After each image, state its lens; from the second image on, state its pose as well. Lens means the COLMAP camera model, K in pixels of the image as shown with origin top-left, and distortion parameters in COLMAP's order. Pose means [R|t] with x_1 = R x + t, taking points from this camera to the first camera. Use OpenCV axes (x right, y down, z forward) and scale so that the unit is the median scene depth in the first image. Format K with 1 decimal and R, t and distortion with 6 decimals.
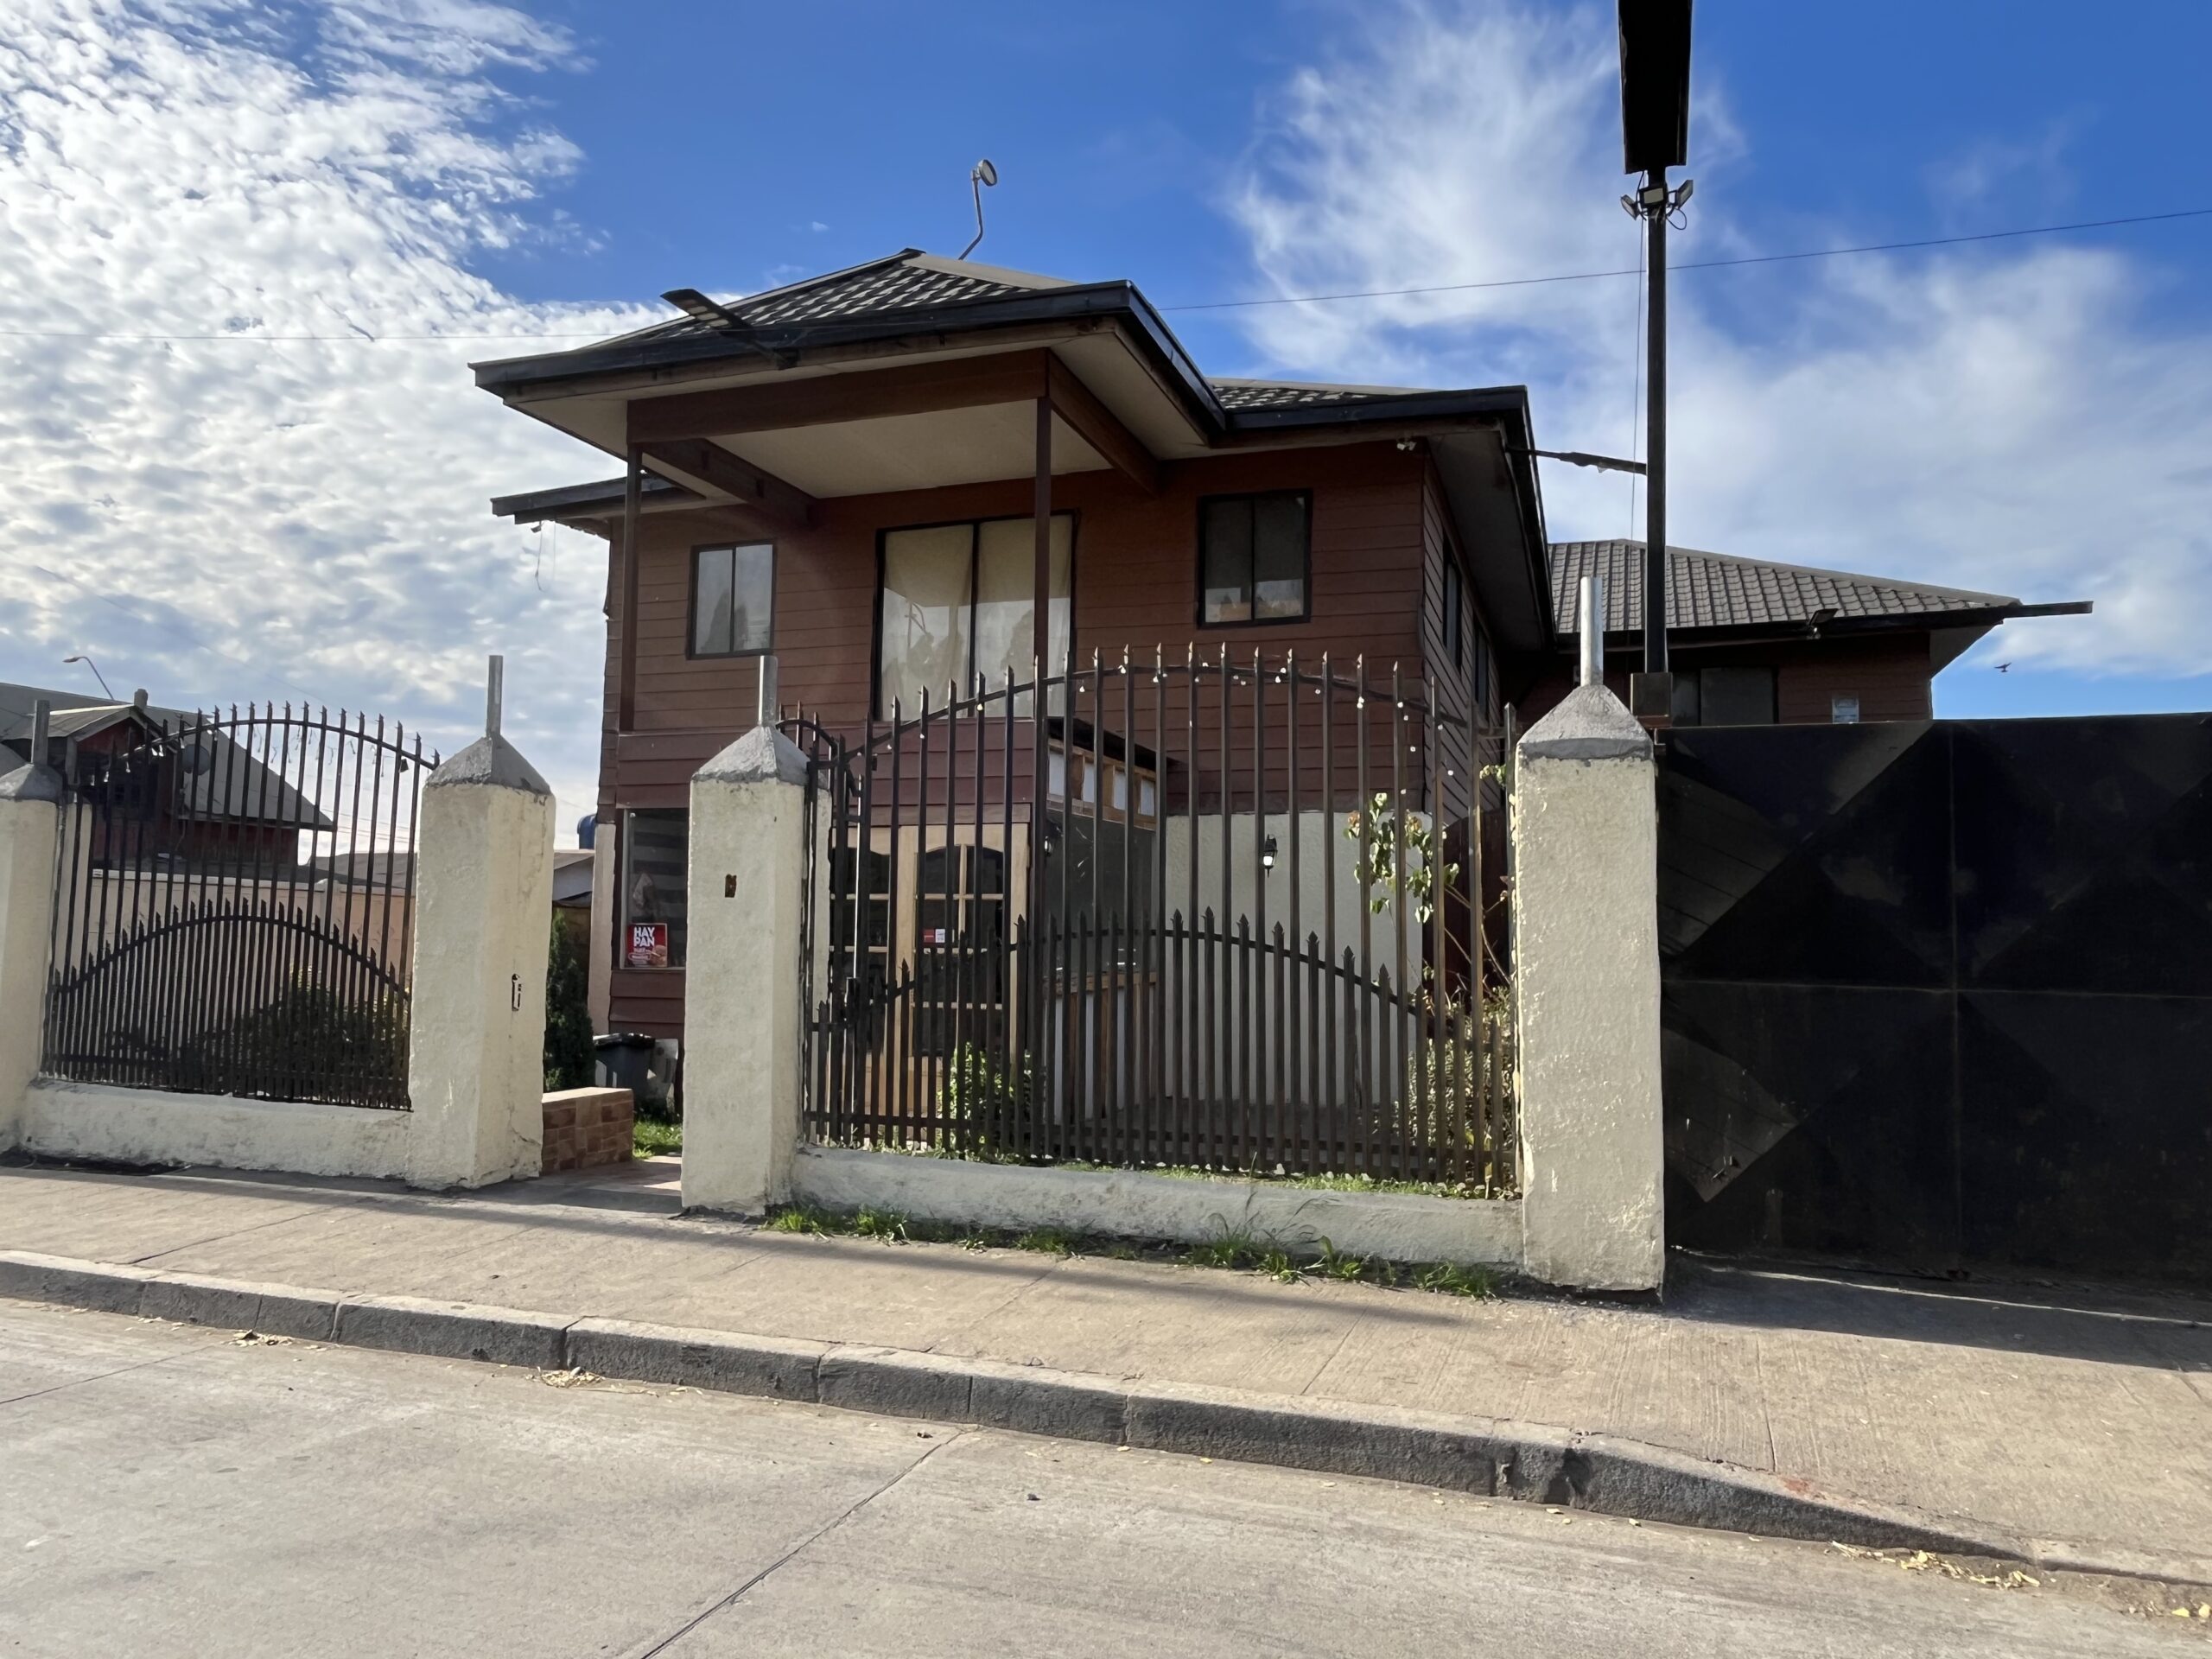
lens RADIAL K [[1469.6, 0, 1105.8], [0, 1469.6, 817.8], [0, 0, 1]] dist [-0.006838, 0.001686]
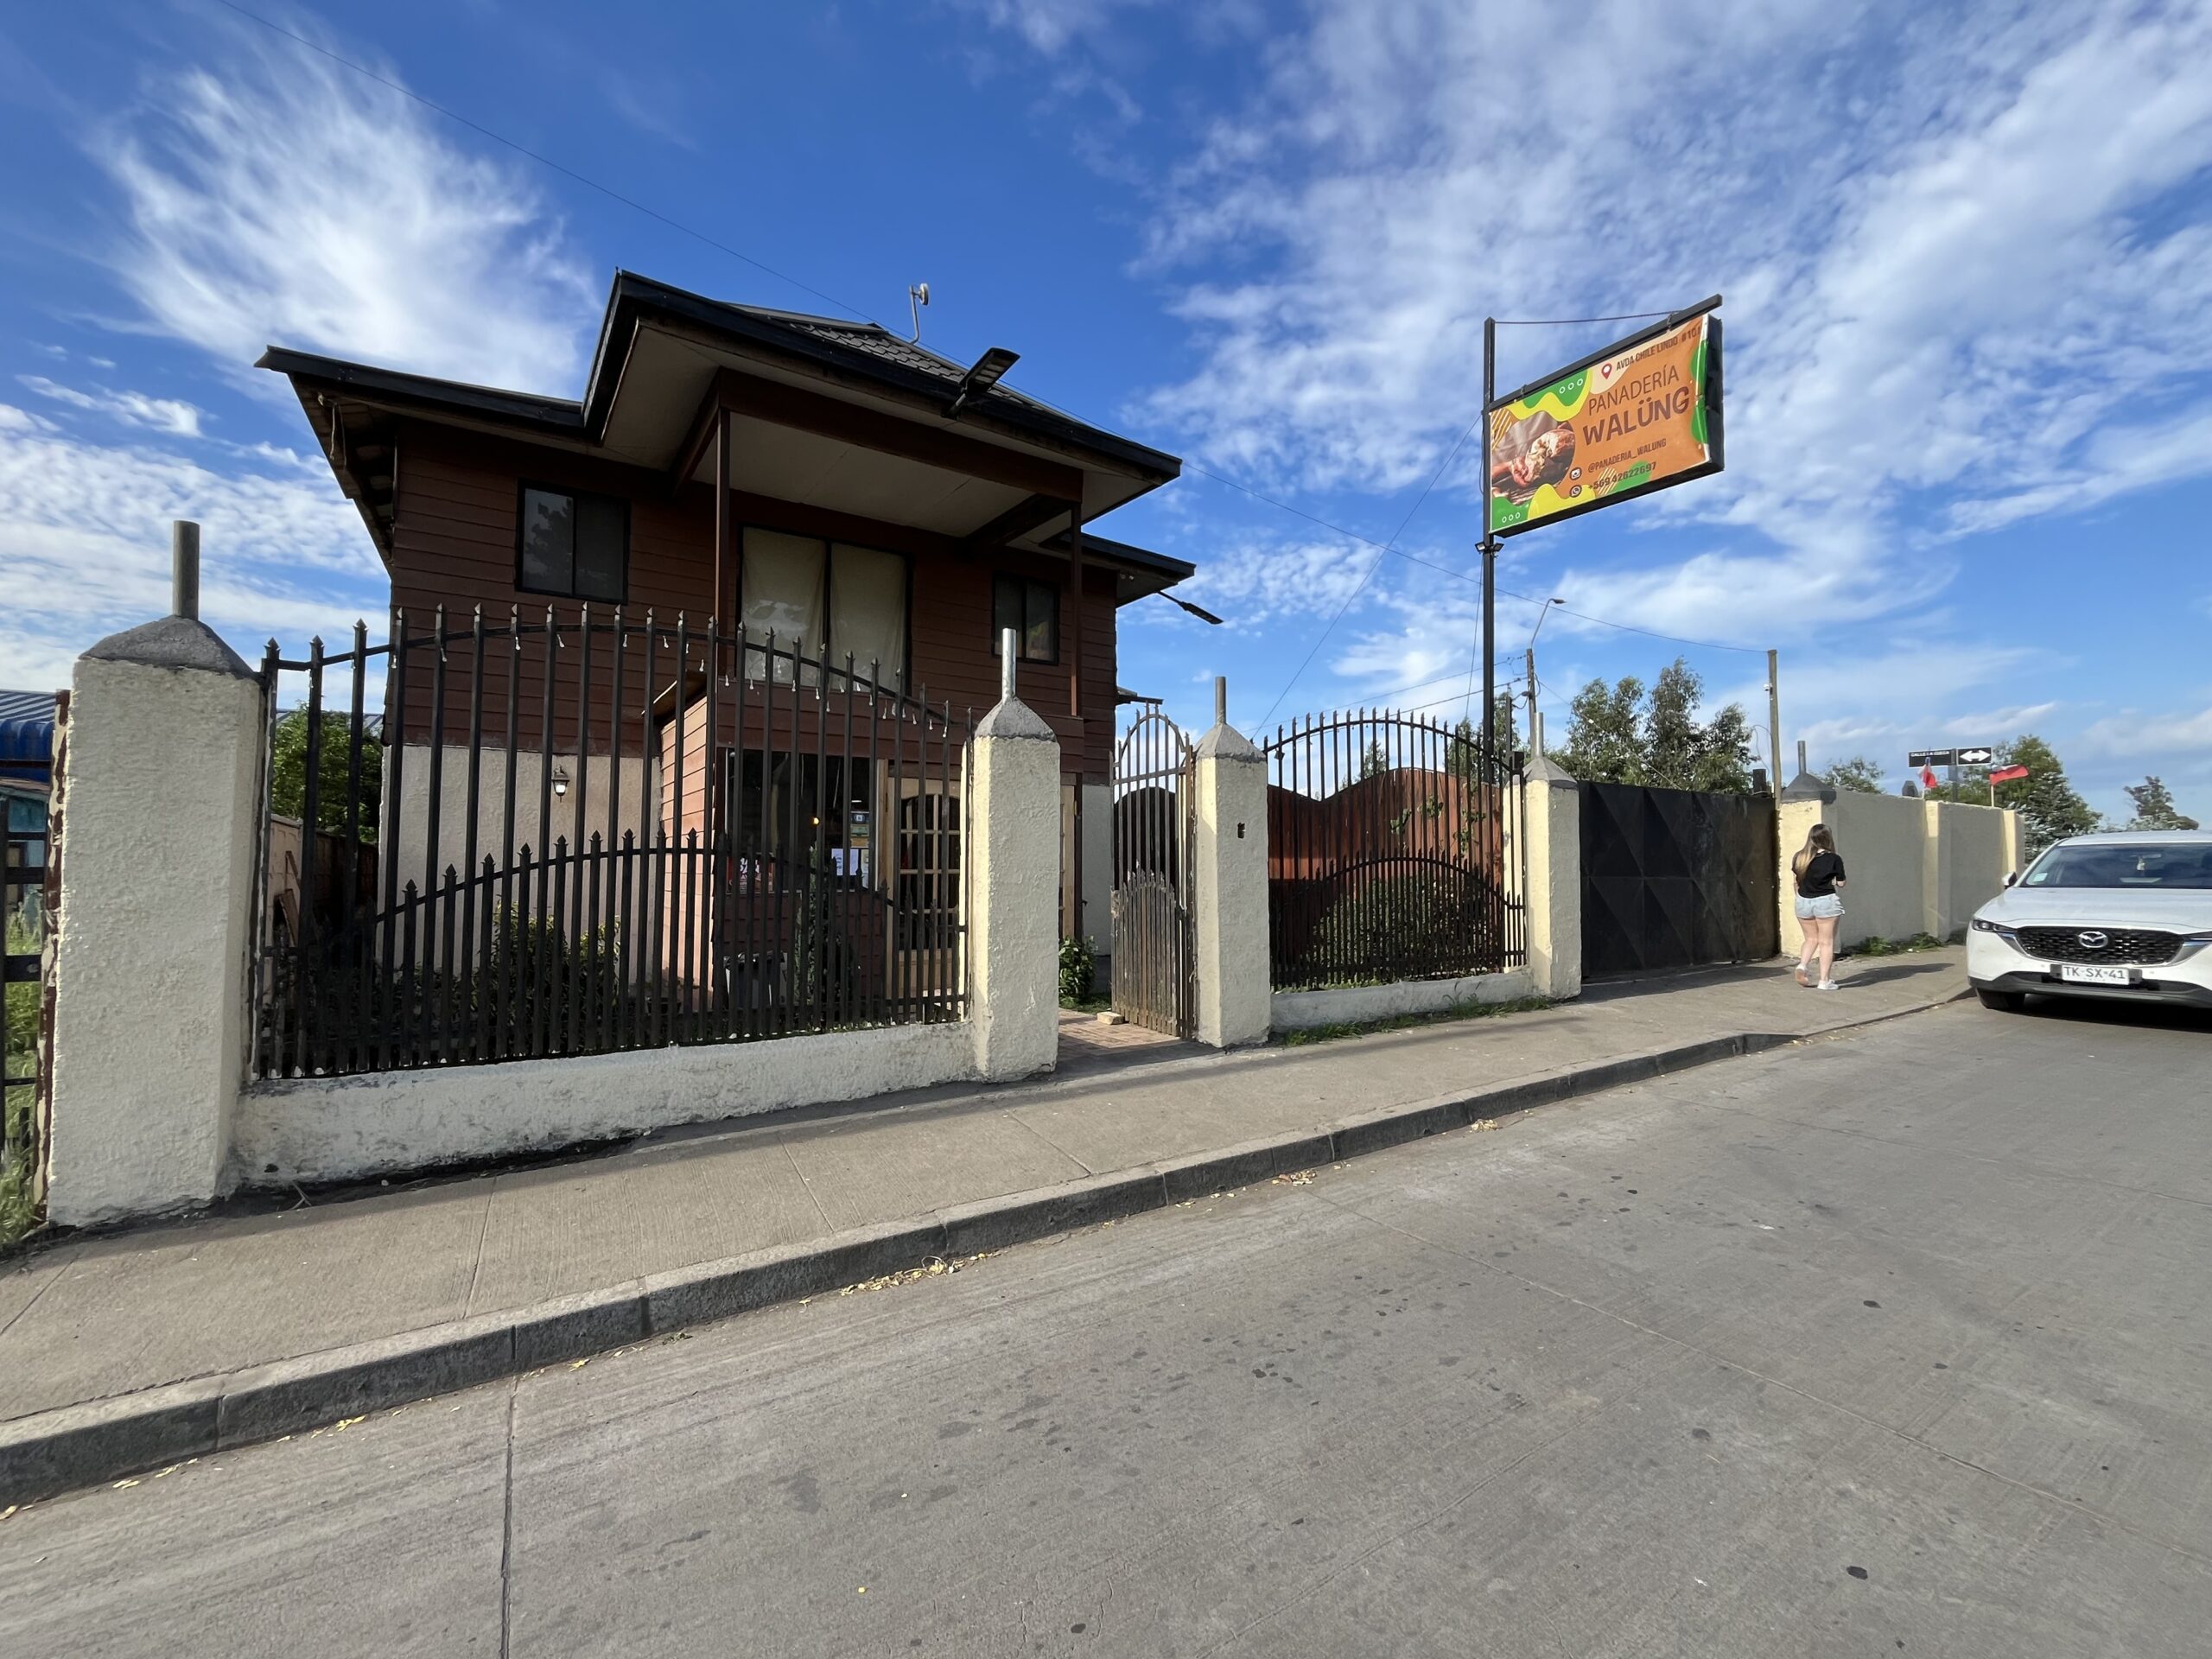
lens RADIAL K [[899.4, 0, 1100.4], [0, 899.4, 827.2], [0, 0, 1]] dist [-0.001796, -0.000140]
pose [[0.602144, 0.015182, 0.798243, -0.893061], [-0.065136, 0.997420, 0.030165, 0.020743], [-0.795726, -0.070159, 0.601580, 0.469035]]
